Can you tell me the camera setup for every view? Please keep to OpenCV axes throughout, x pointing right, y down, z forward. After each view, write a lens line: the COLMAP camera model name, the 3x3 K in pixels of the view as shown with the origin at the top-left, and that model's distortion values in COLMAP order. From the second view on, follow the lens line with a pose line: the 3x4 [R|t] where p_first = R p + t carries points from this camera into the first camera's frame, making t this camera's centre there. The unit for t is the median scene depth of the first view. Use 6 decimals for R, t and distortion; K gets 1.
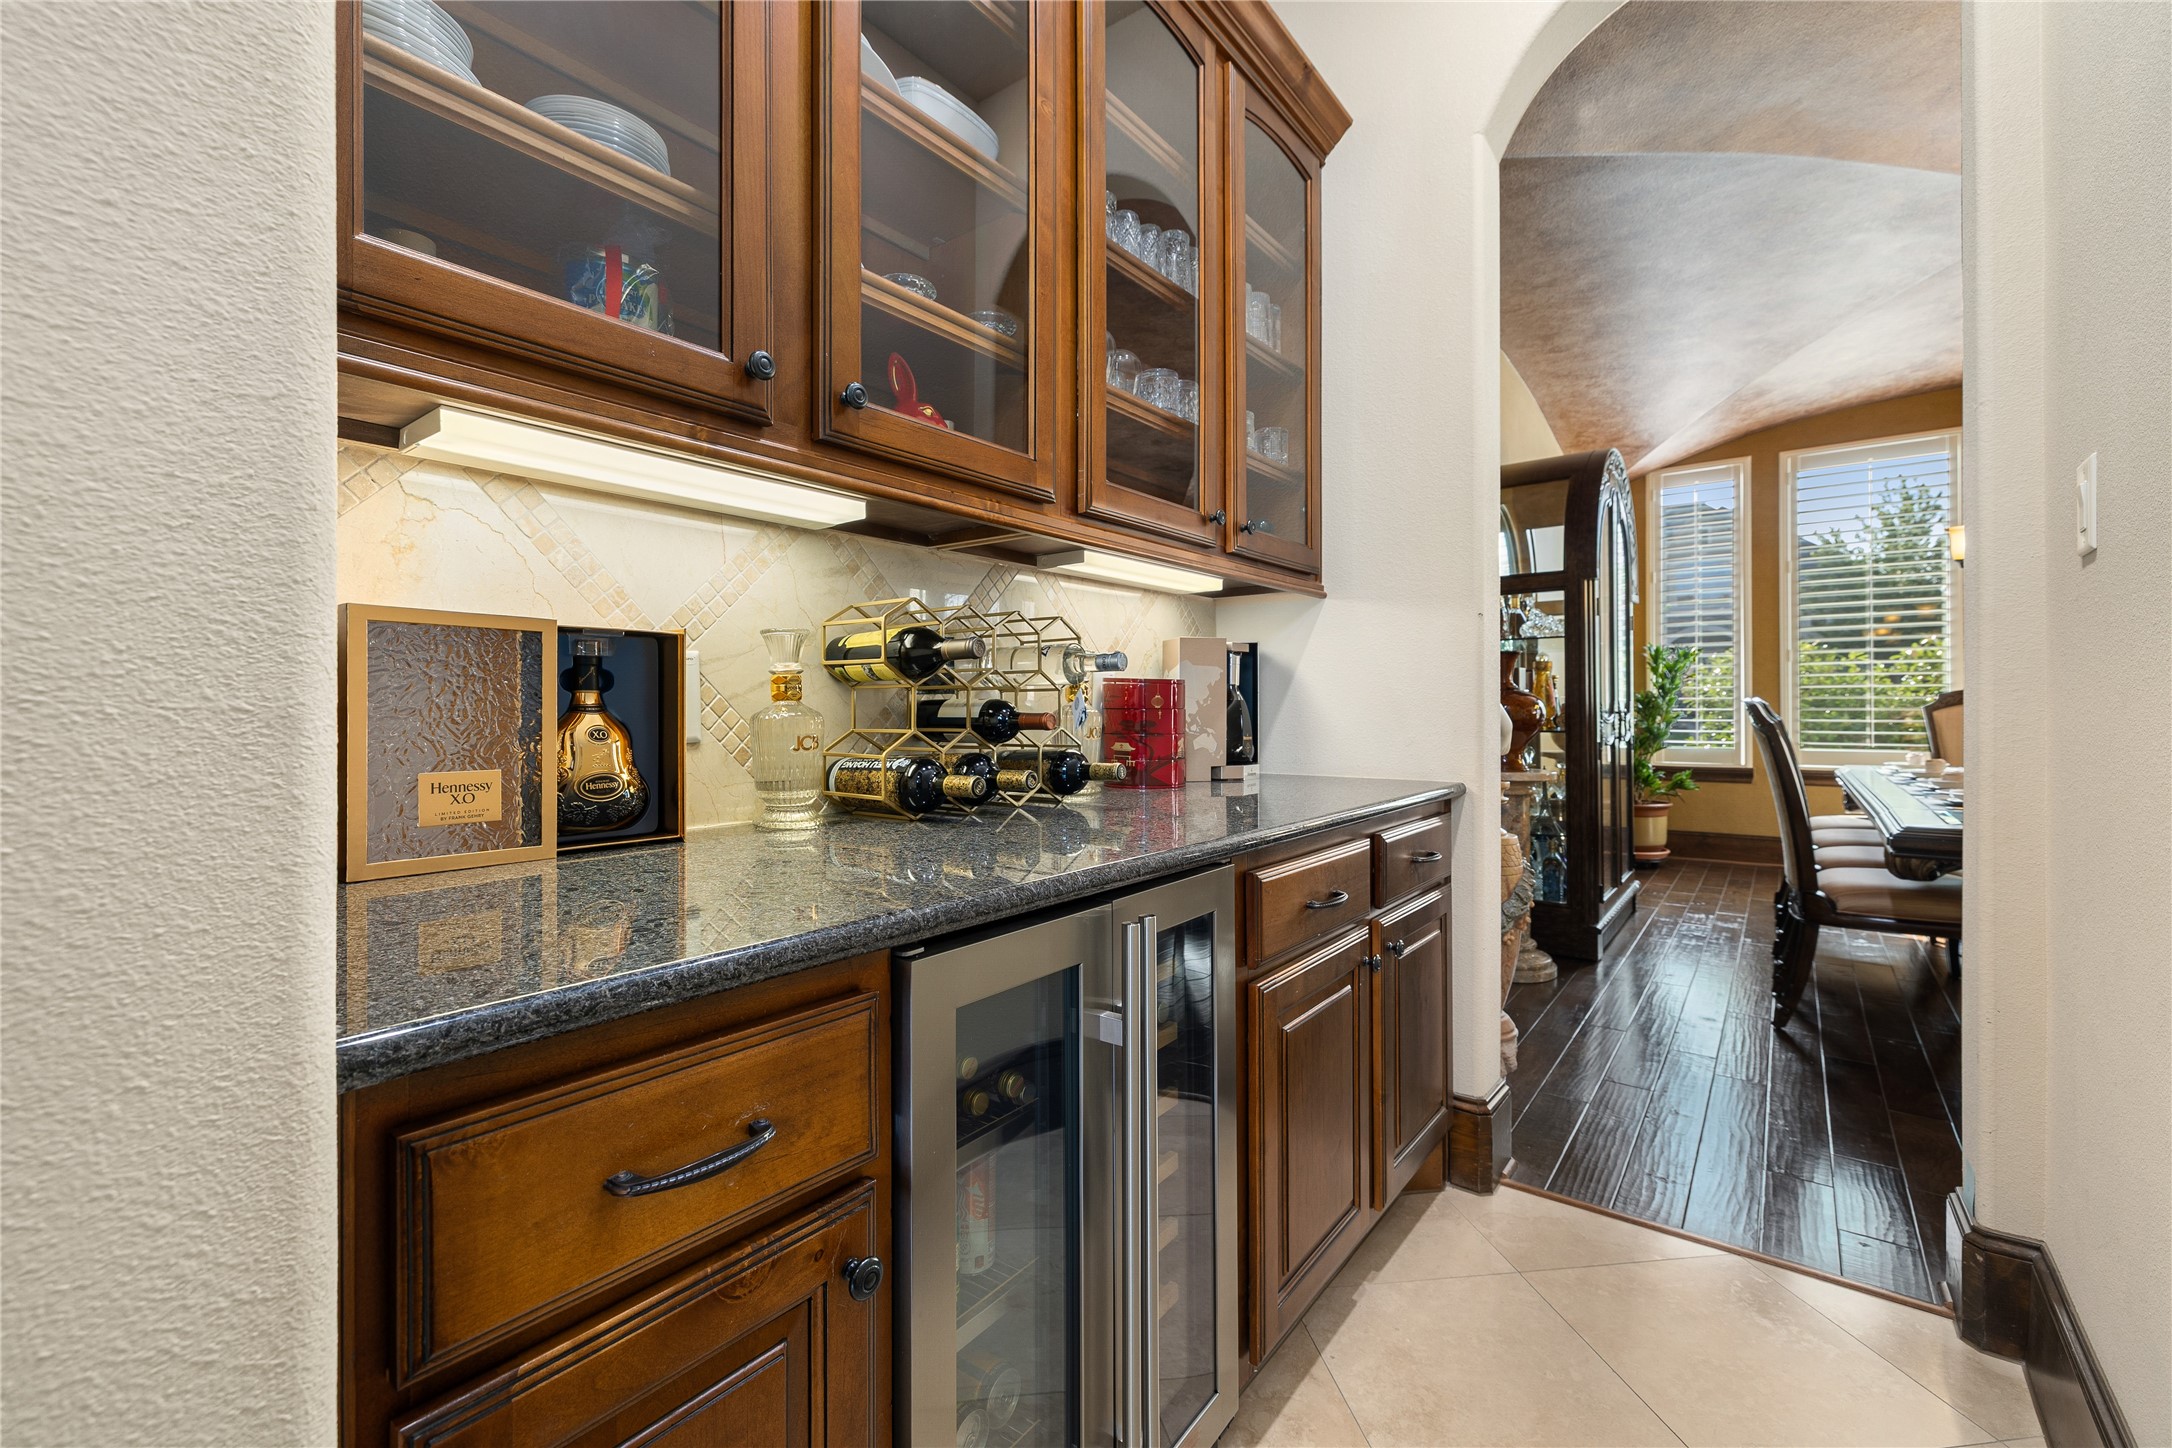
lens RADIAL K [[929.5, 0, 1084.4], [0, 929.5, 710.8], [0, 0, 1]] dist [0.002987, -0.000708]
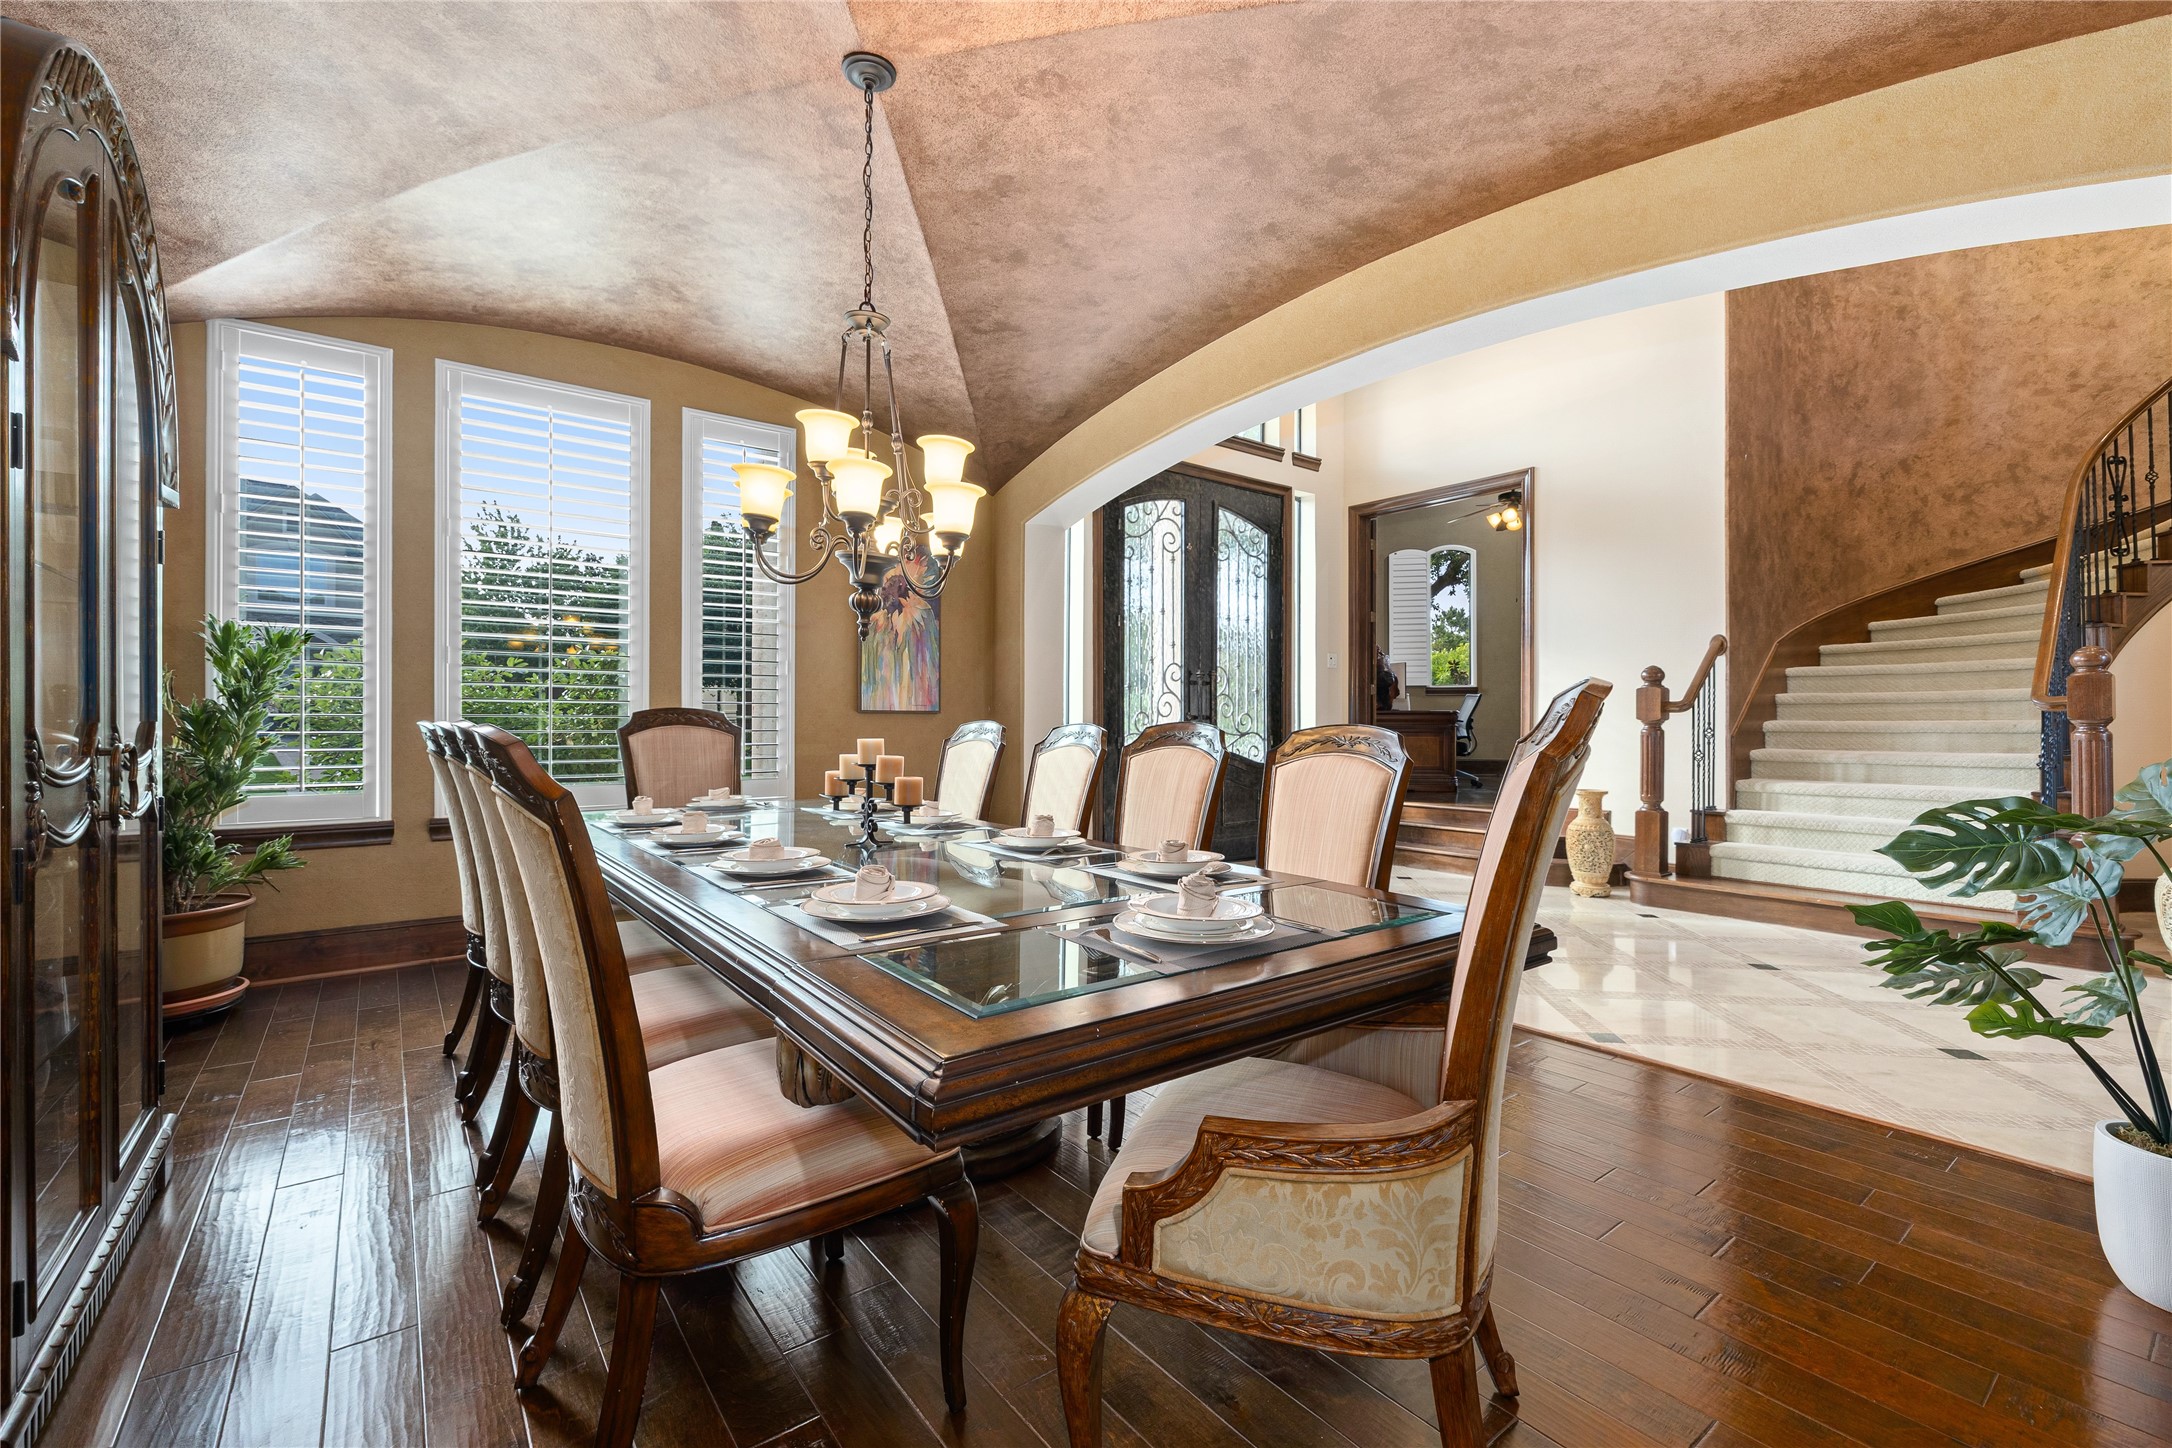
lens RADIAL K [[929.5, 0, 1080.6], [0, 929.5, 719.2], [0, 0, 1]] dist [0.002987, -0.000708]
pose [[0.278416, 0.006097, 0.960441, 0.220785], [-0.003330, 0.999980, -0.005383, -0.008674], [-0.960455, -0.001700, 0.278431, 0.350709]]
